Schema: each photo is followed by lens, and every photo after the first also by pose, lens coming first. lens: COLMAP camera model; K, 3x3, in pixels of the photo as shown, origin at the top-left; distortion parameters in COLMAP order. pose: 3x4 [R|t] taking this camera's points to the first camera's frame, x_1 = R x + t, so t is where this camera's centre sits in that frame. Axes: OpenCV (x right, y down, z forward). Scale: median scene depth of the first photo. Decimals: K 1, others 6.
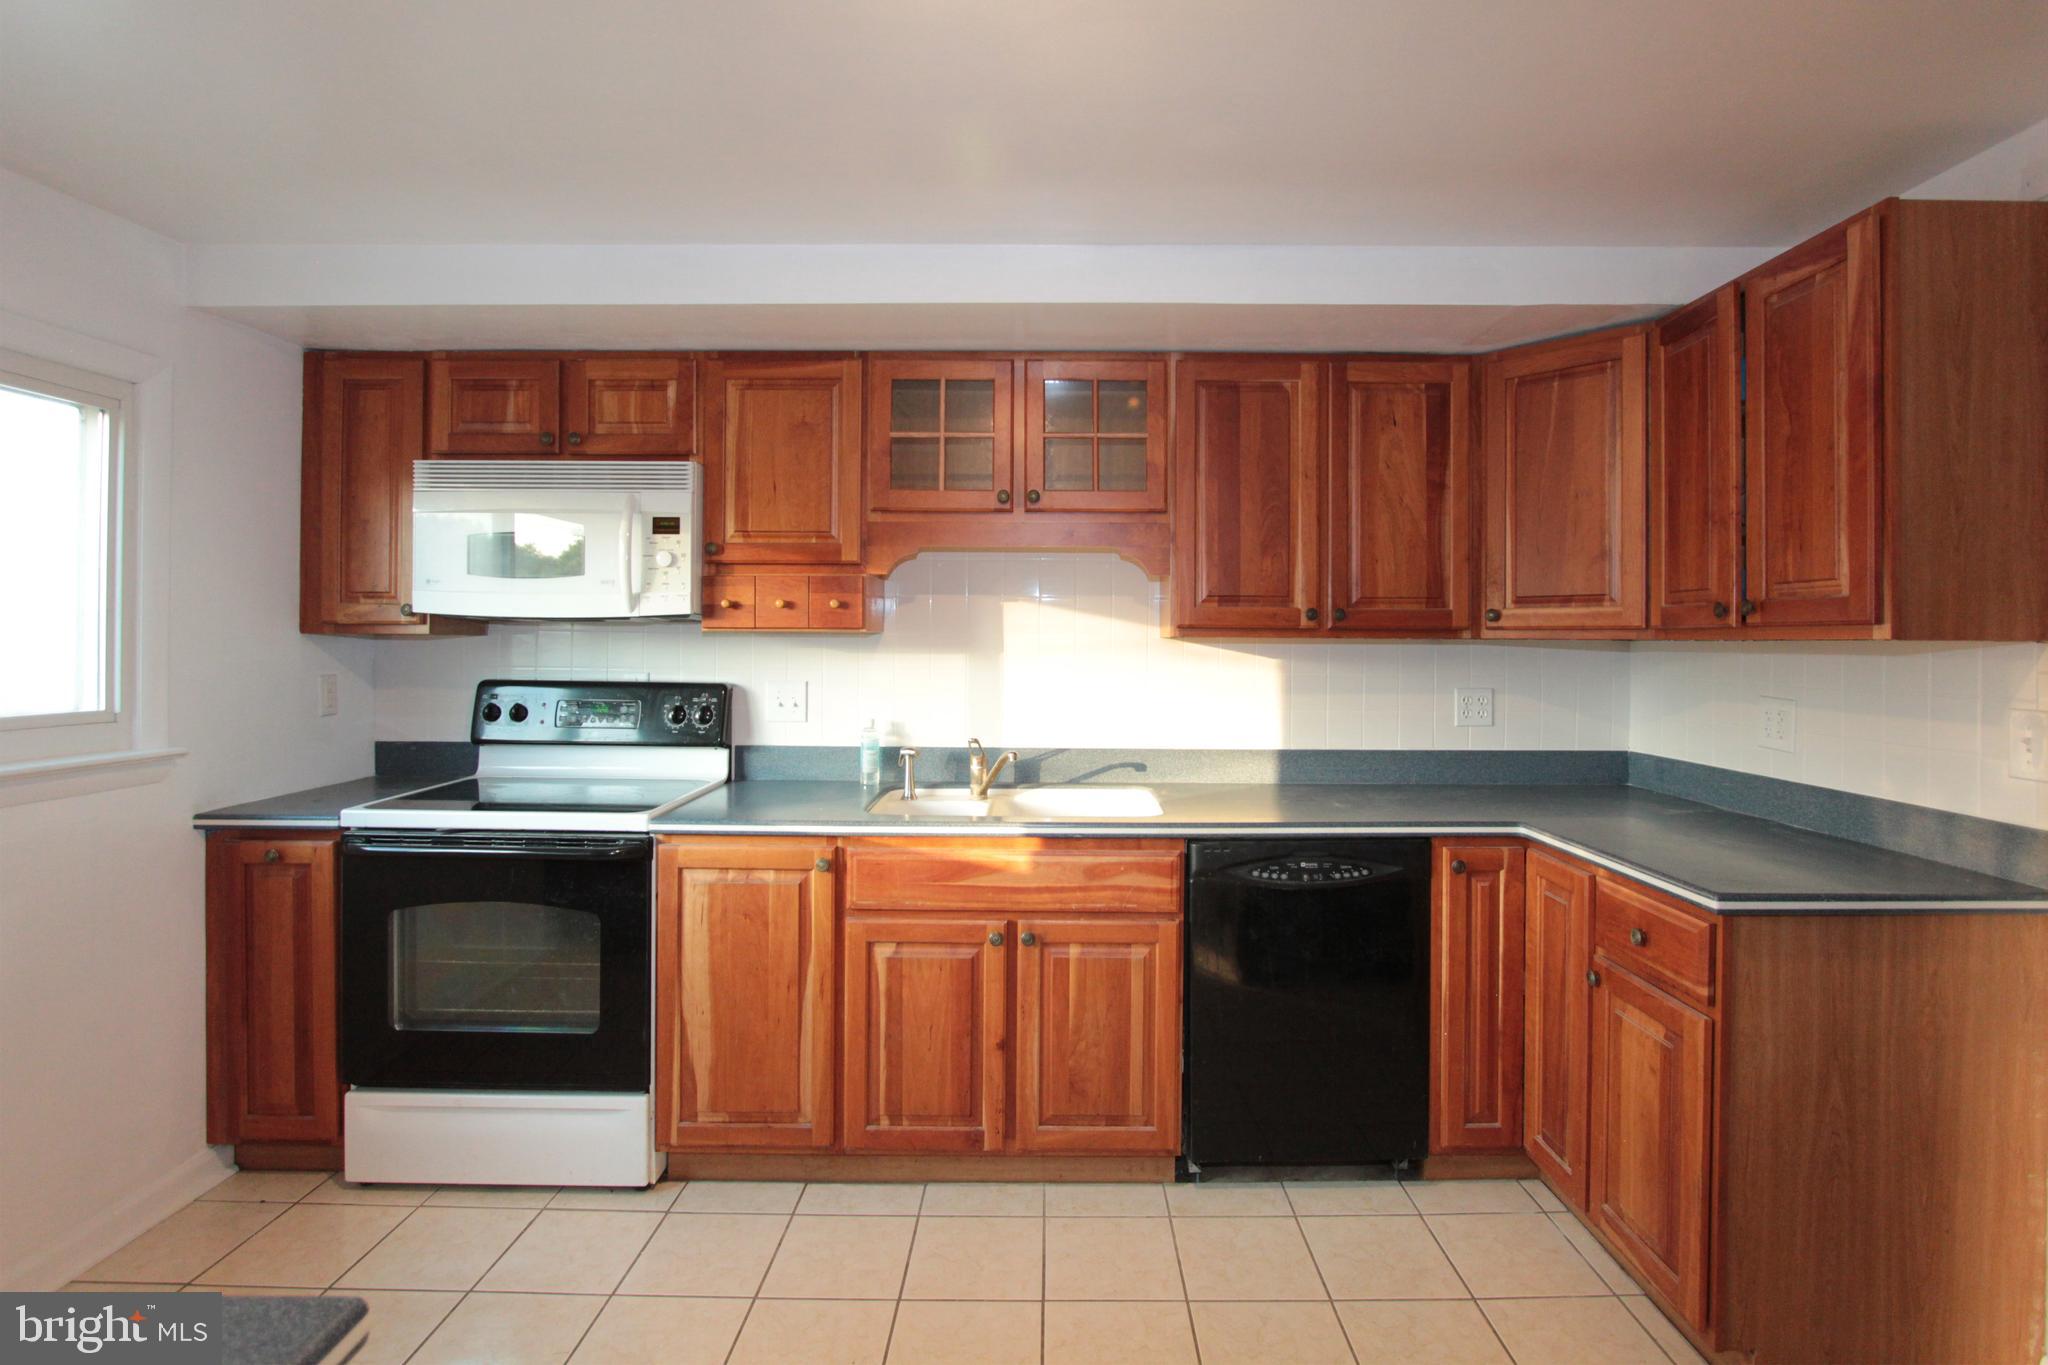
lens RADIAL K [[1017.5, 0, 1056.9], [0, 1017.5, 630.6], [0, 0, 1]] dist [-0.019231, -0.000277]
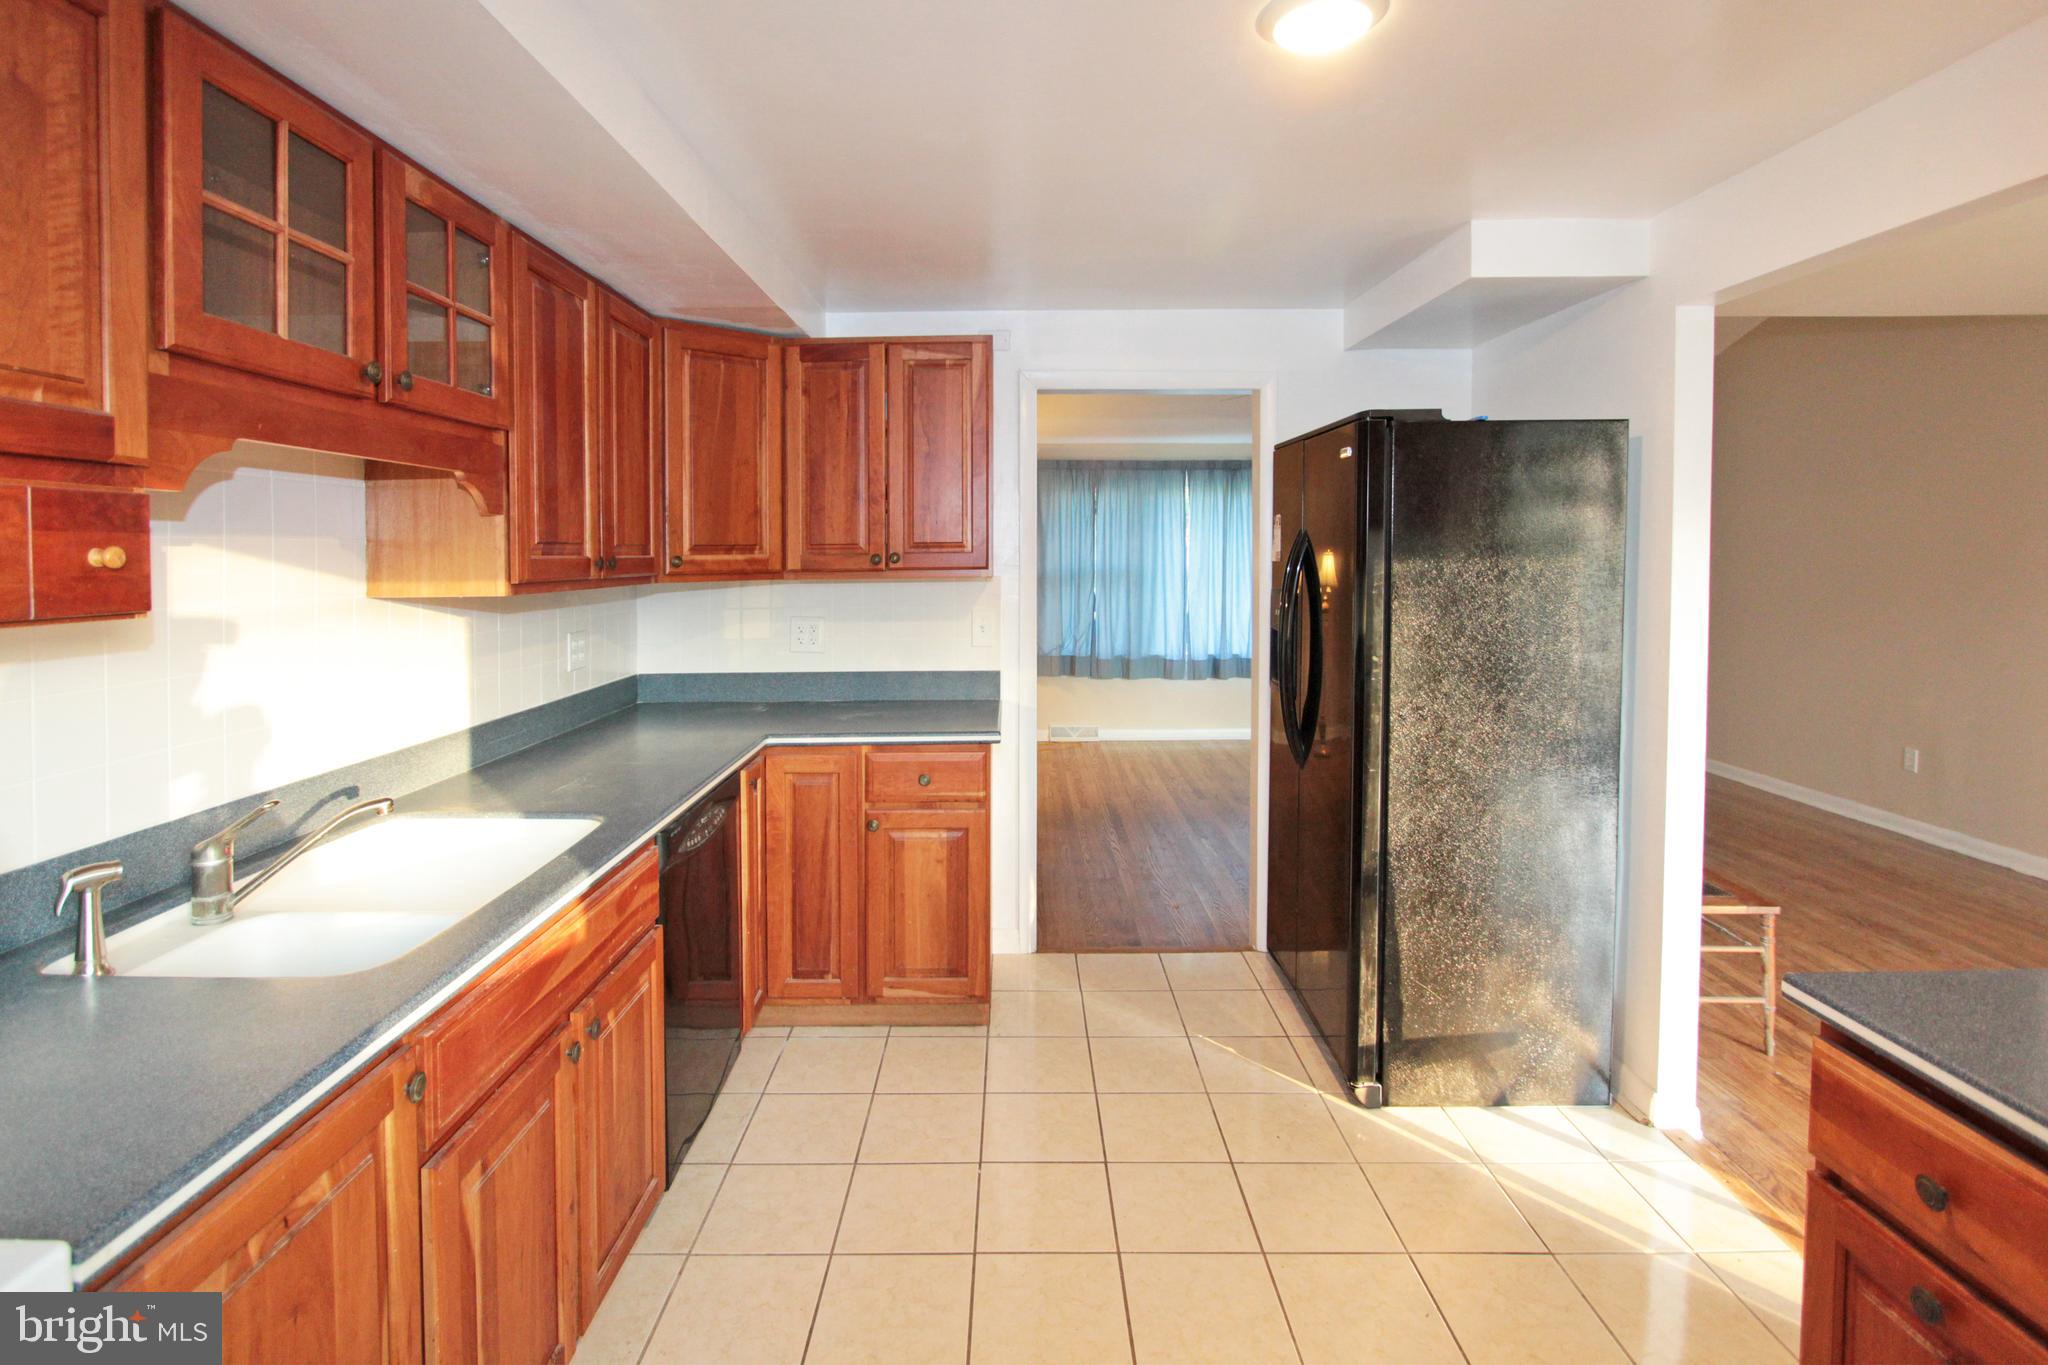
lens RADIAL K [[974.6, 0, 1020.2], [0, 974.6, 574.4], [0, 0, 1]] dist [0.000288, 0.000021]
pose [[-0.006292, -0.028598, 0.999571, -0.671651], [0.000518, 0.999591, 0.028602, -0.032947], [-0.999980, 0.000698, -0.006274, 0.674925]]
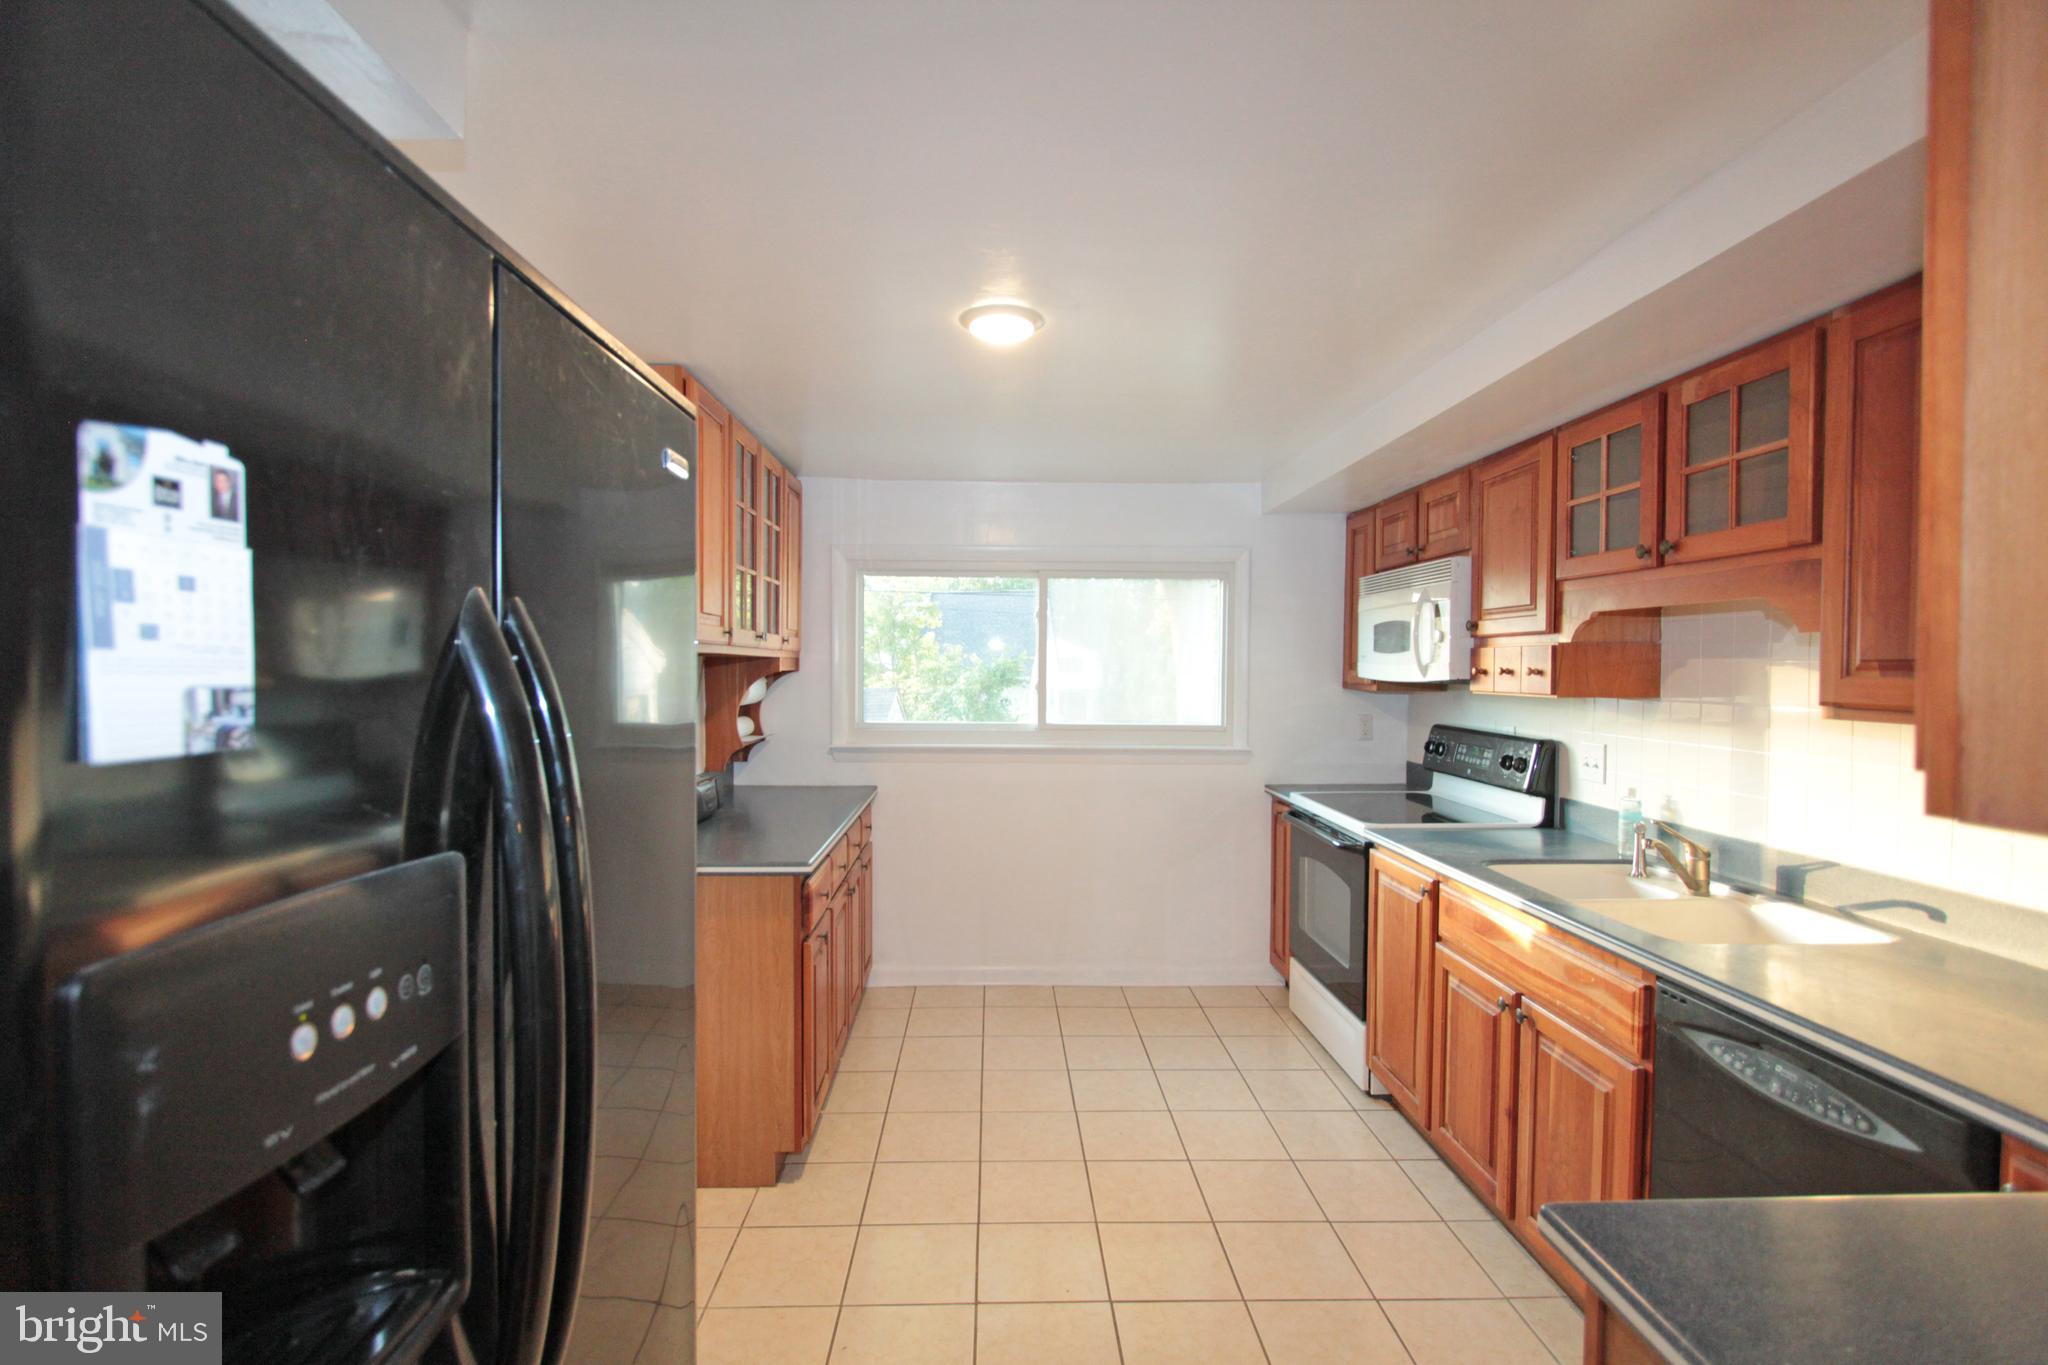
lens RADIAL K [[908.7, 0, 1024.0], [0, 908.7, 682.5], [0, 0, 1]] dist [-0.001000, -0.000114]
pose [[0.036679, 0.014342, -0.999224, 0.778634], [-0.002452, 0.999895, 0.014262, -0.029098], [0.999324, 0.001927, 0.036710, 0.459541]]
